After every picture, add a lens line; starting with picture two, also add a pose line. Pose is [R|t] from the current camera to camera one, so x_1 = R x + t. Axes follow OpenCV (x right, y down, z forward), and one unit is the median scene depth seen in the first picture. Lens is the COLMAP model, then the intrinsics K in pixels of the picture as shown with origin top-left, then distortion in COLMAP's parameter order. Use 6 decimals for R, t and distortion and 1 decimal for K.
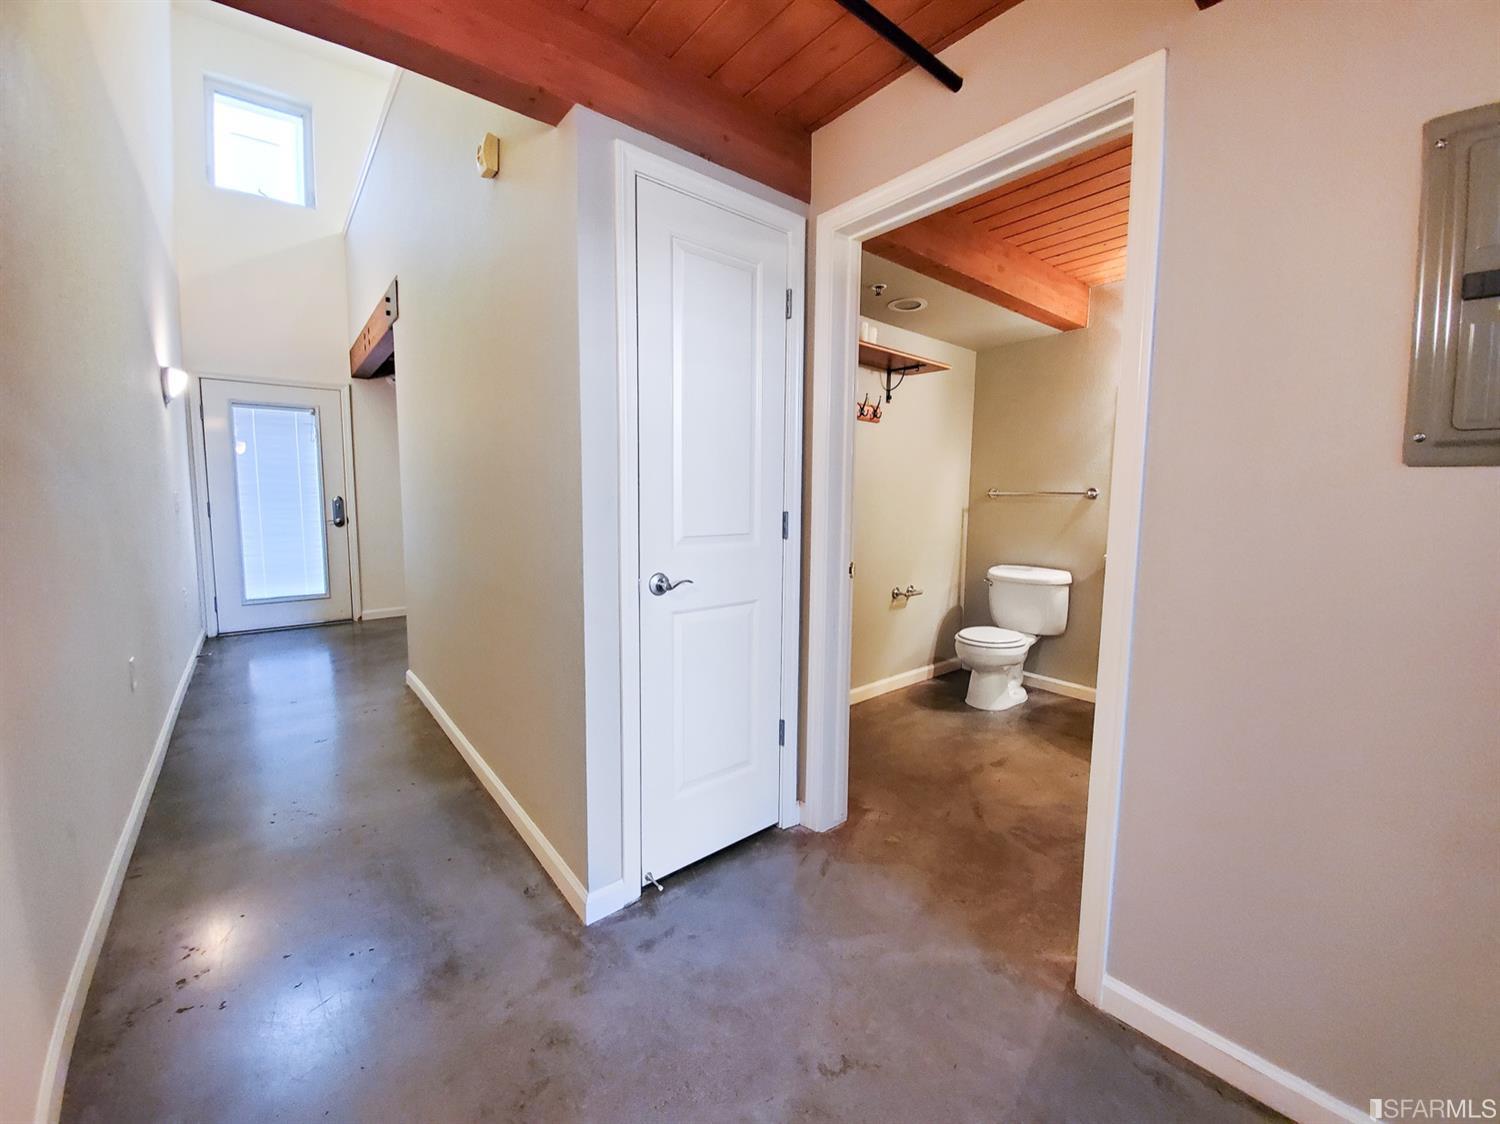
lens RADIAL K [[593.6, 0, 752.0], [0, 593.6, 545.6], [0, 0, 1]] dist [0.019620, -0.019294]
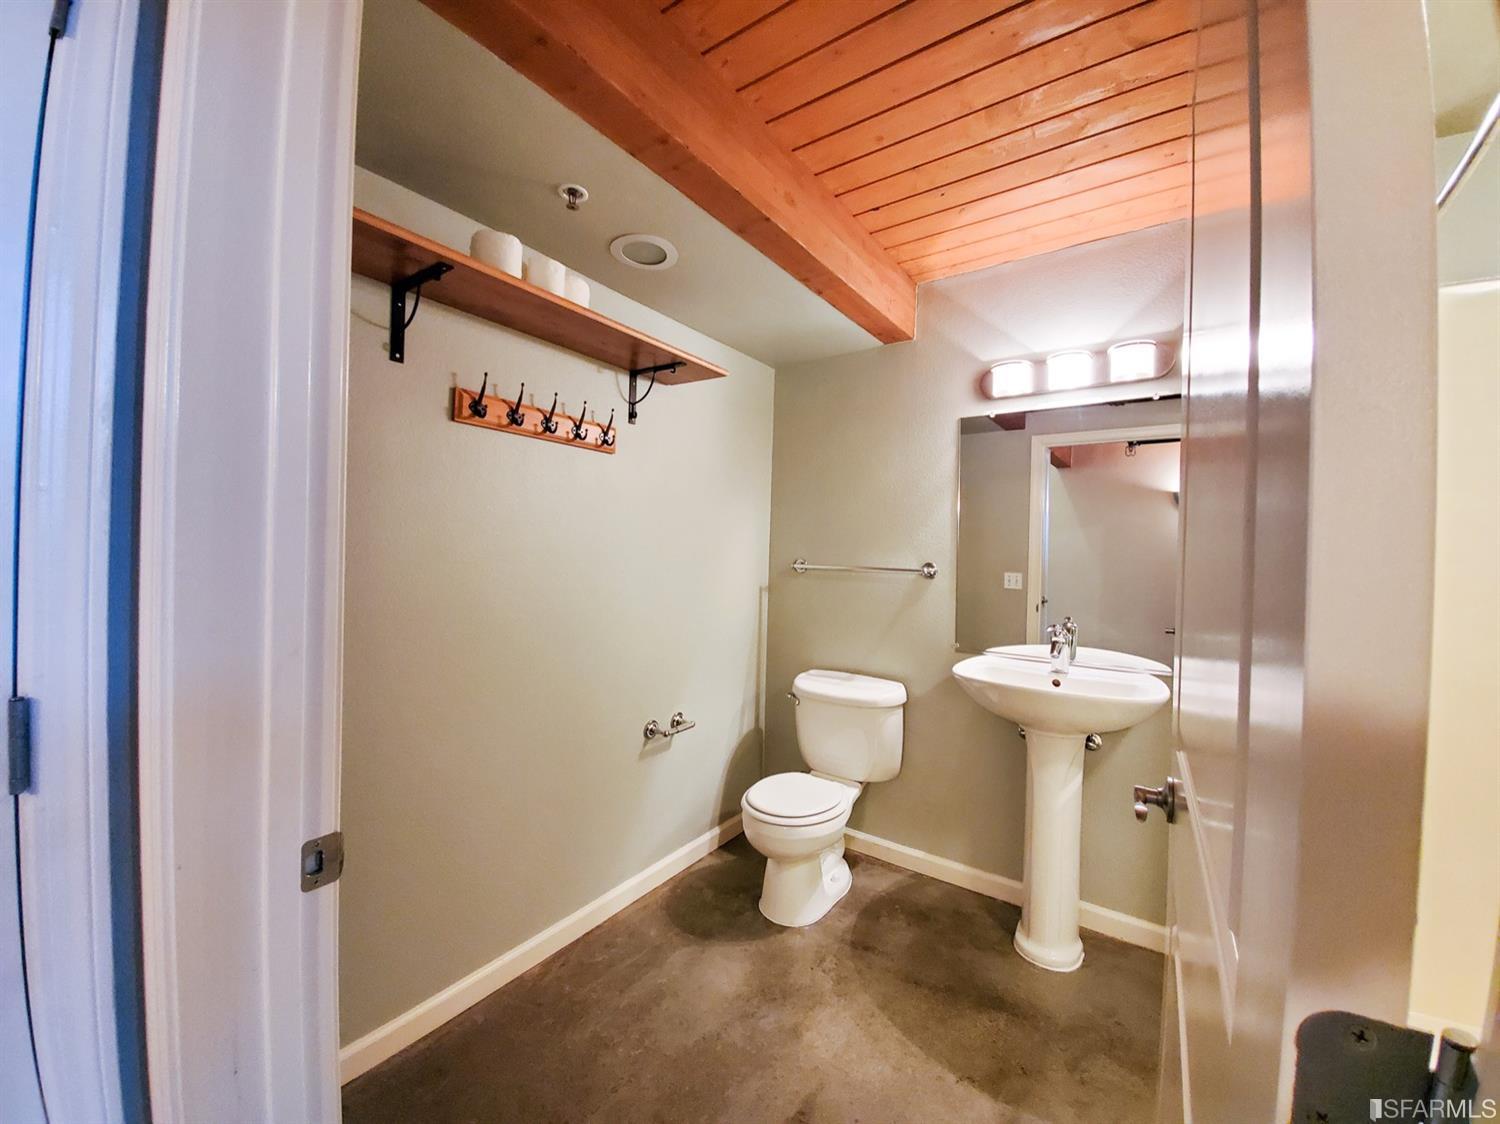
lens RADIAL K [[593.6, 0, 752.0], [0, 593.6, 545.6], [0, 0, 1]] dist [0.019620, -0.019294]
pose [[0.964224, 0.012513, 0.264792, 0.185129], [0.010238, 0.996382, -0.084366, -0.059747], [-0.264890, 0.084058, 0.960608, 0.381642]]
